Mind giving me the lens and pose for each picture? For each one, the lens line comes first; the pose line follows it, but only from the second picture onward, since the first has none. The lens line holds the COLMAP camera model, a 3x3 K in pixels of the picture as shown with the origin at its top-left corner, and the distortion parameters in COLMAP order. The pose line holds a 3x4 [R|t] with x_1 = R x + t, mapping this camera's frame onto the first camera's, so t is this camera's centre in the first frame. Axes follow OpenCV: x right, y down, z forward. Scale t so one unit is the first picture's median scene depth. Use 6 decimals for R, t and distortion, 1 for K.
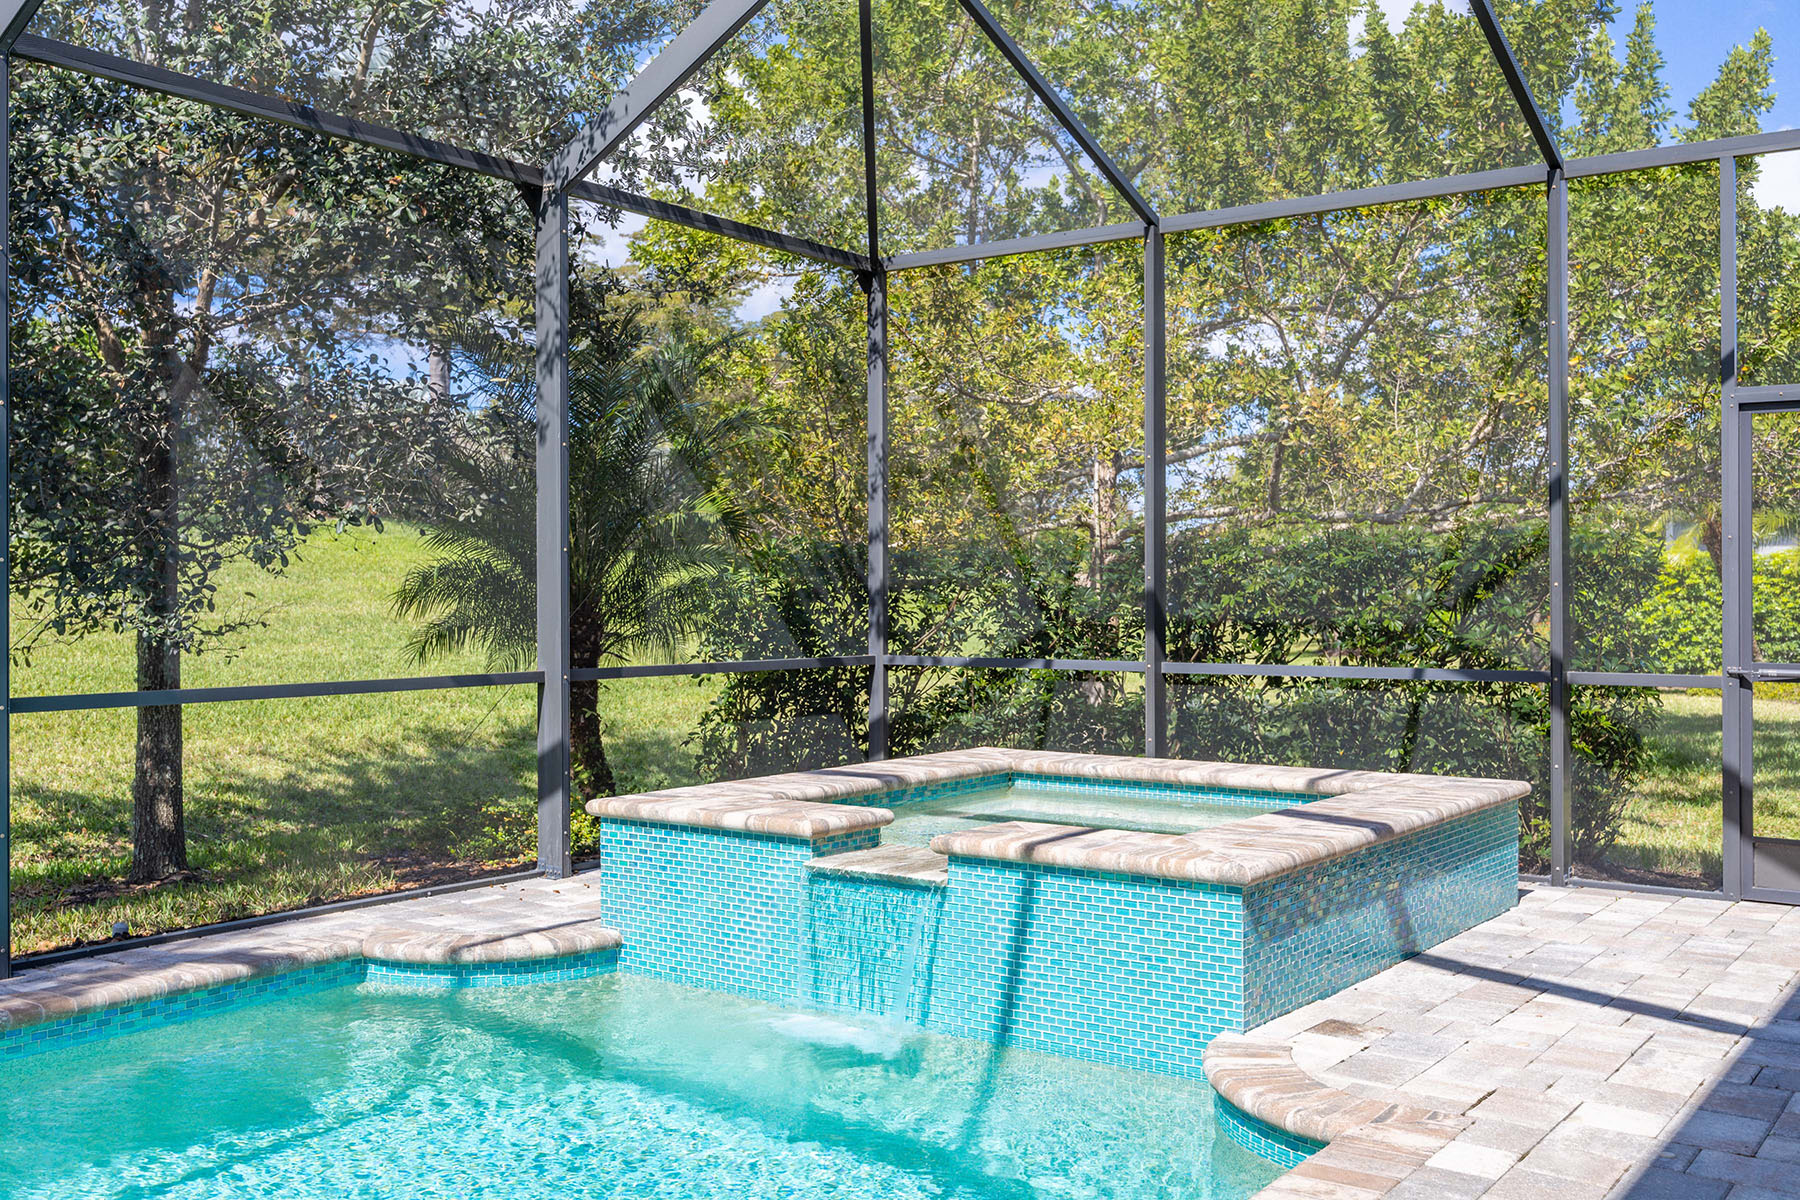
lens RADIAL K [[1731.2, 0, 900.0], [0, 1731.2, 600.0], [0, 0, 1]] dist [-0.010564, 0.006796]
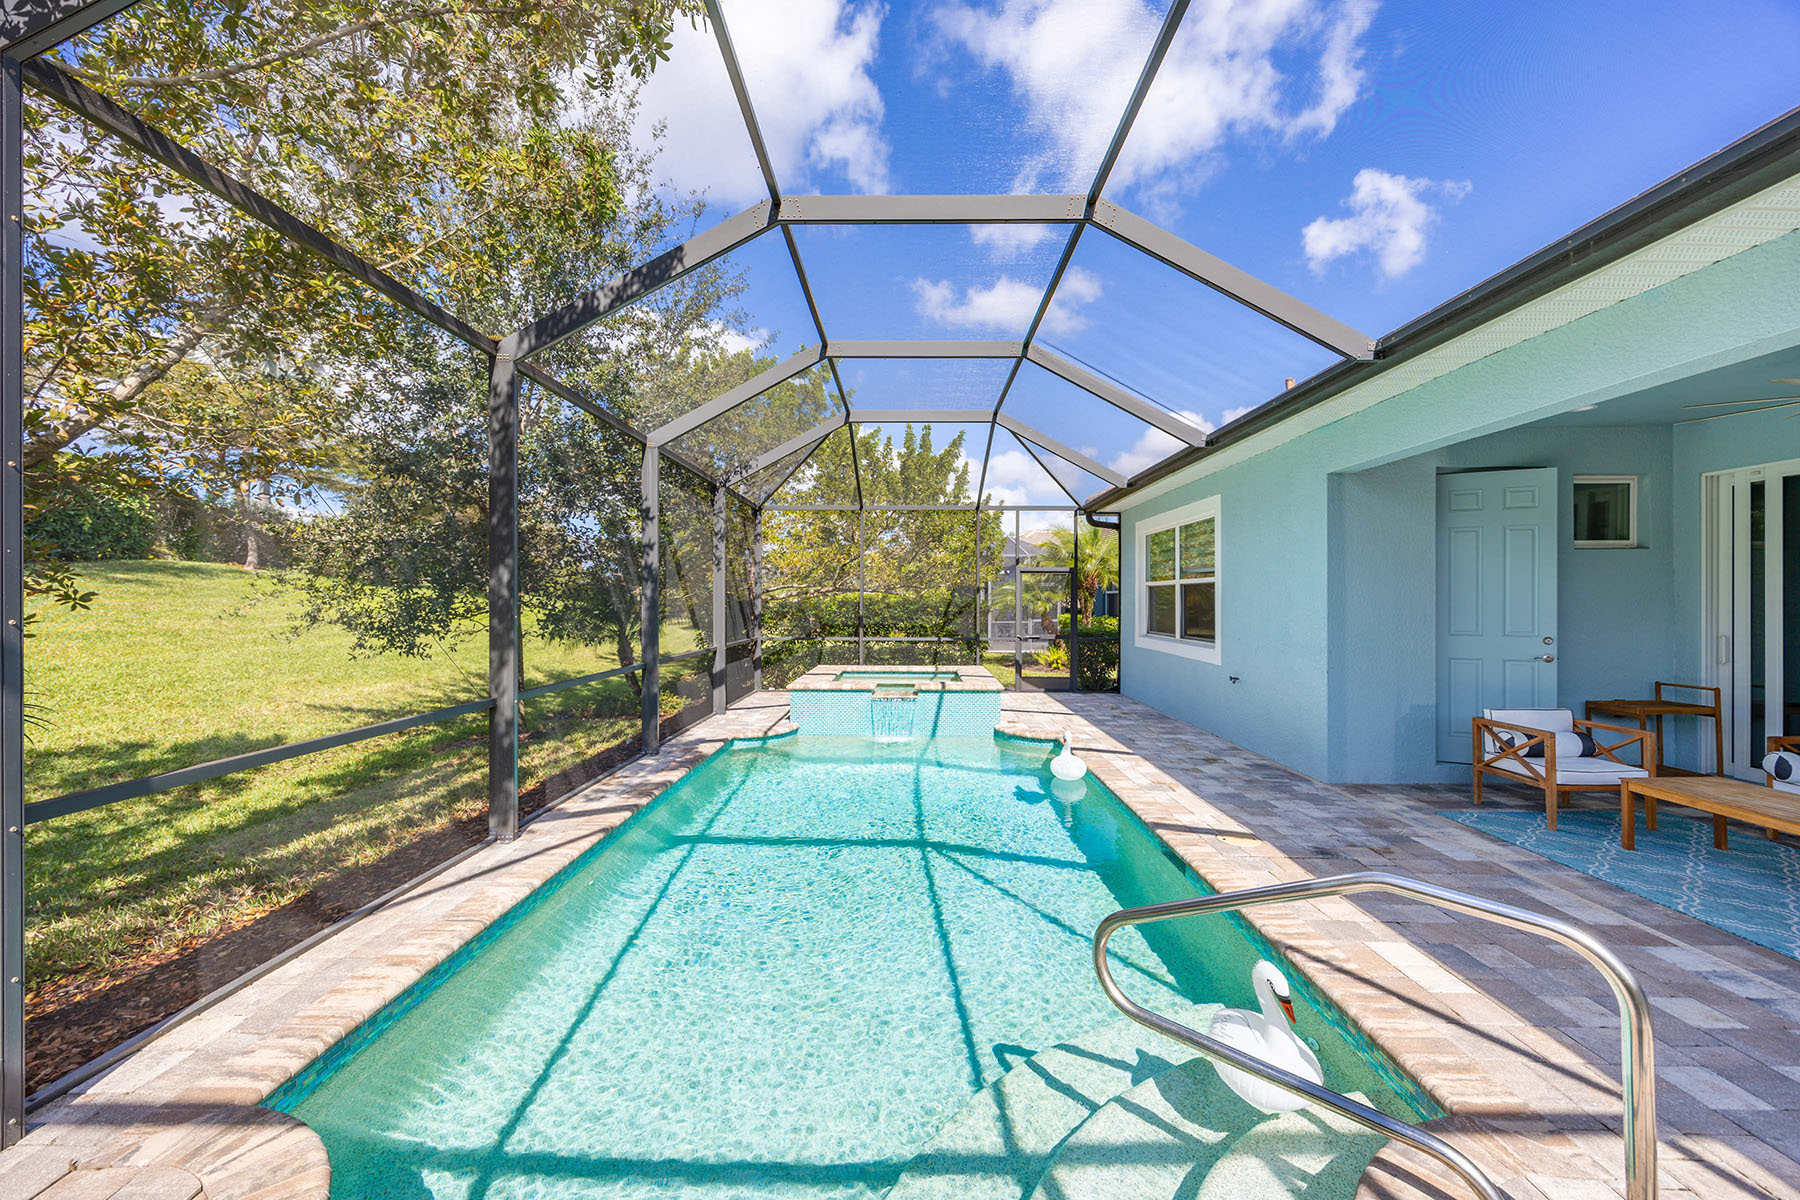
lens RADIAL K [[699.4, 0, 900.0], [0, 699.4, 600.0], [0, 0, 1]] dist [0.001706, 0.000204]
pose [[0.825548, 0.002718, 0.564326, -0.691758], [0.001912, 0.999969, -0.007613, -0.033042], [-0.564329, 0.007364, 0.825517, -0.206262]]
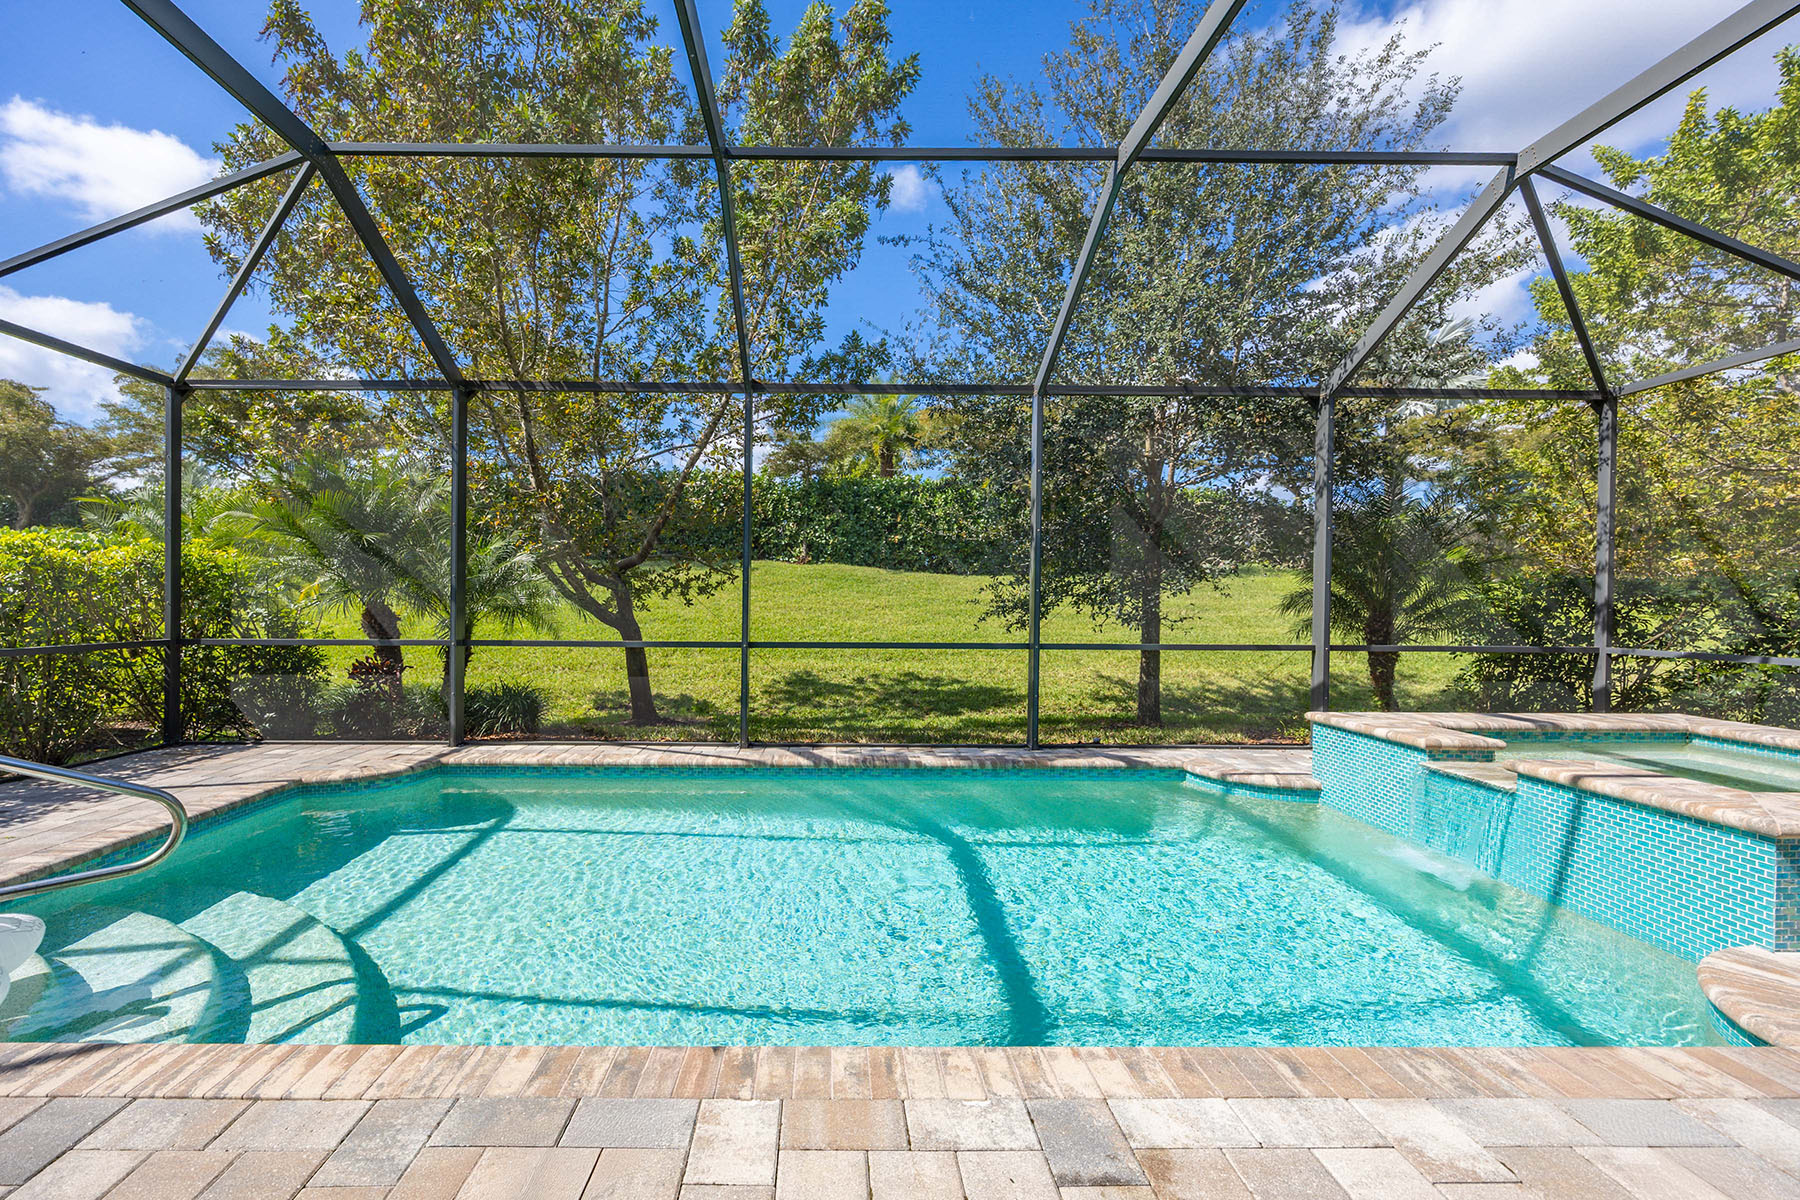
lens RADIAL K [[730.4, 0, 816.9], [0, 730.4, 604.1], [0, 0, 1]] dist [-0.007480, -0.000268]
pose [[0.576863, 0.009223, -0.816789, 0.154537], [-0.010443, 0.999938, 0.003916, -0.002232], [0.816774, 0.006271, 0.576924, 0.074279]]
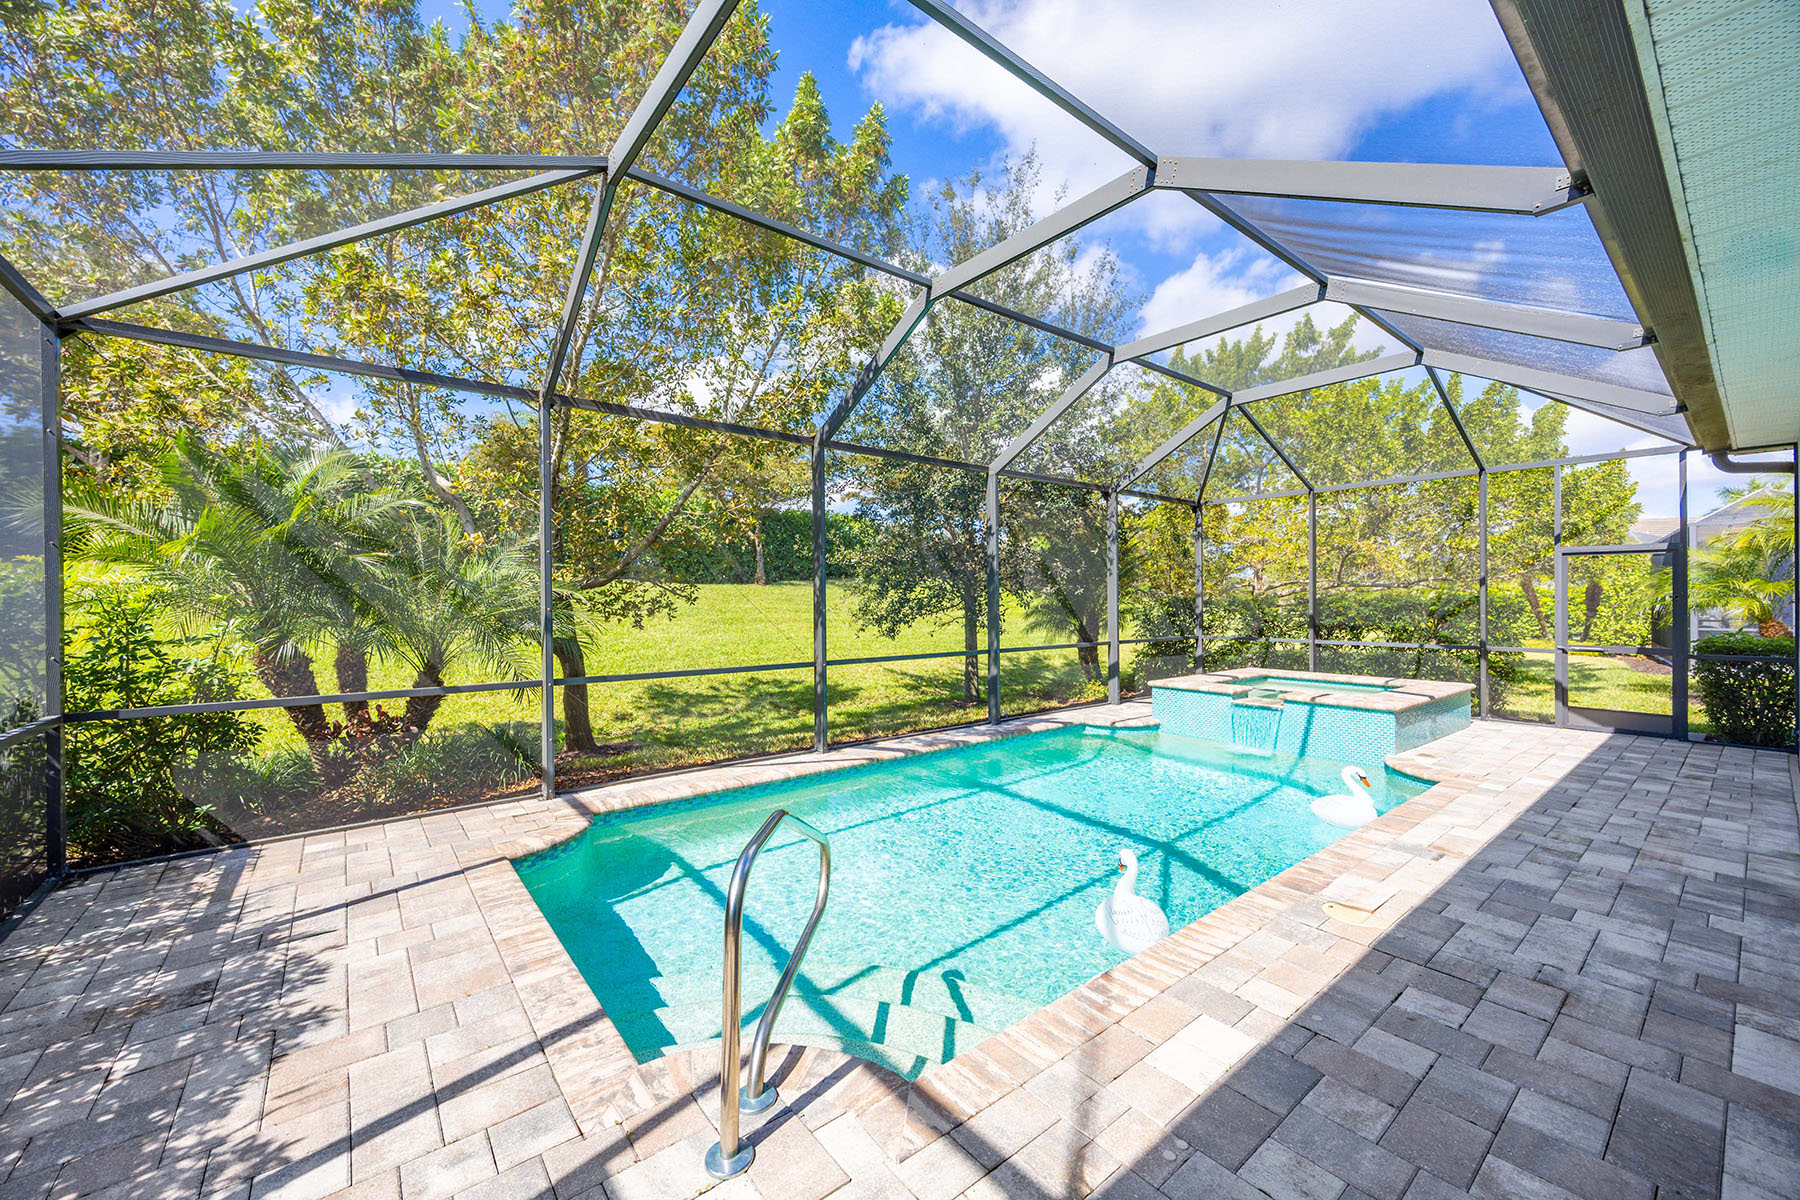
lens RADIAL K [[686.9, 0, 901.9], [0, 686.9, 618.6], [0, 0, 1]] dist [0.000246, 0.000077]
pose [[0.960636, 0.004022, -0.277781, -0.247575], [0.001833, 0.999782, 0.020815, -0.032307], [0.277804, -0.020505, 0.960419, -0.387156]]
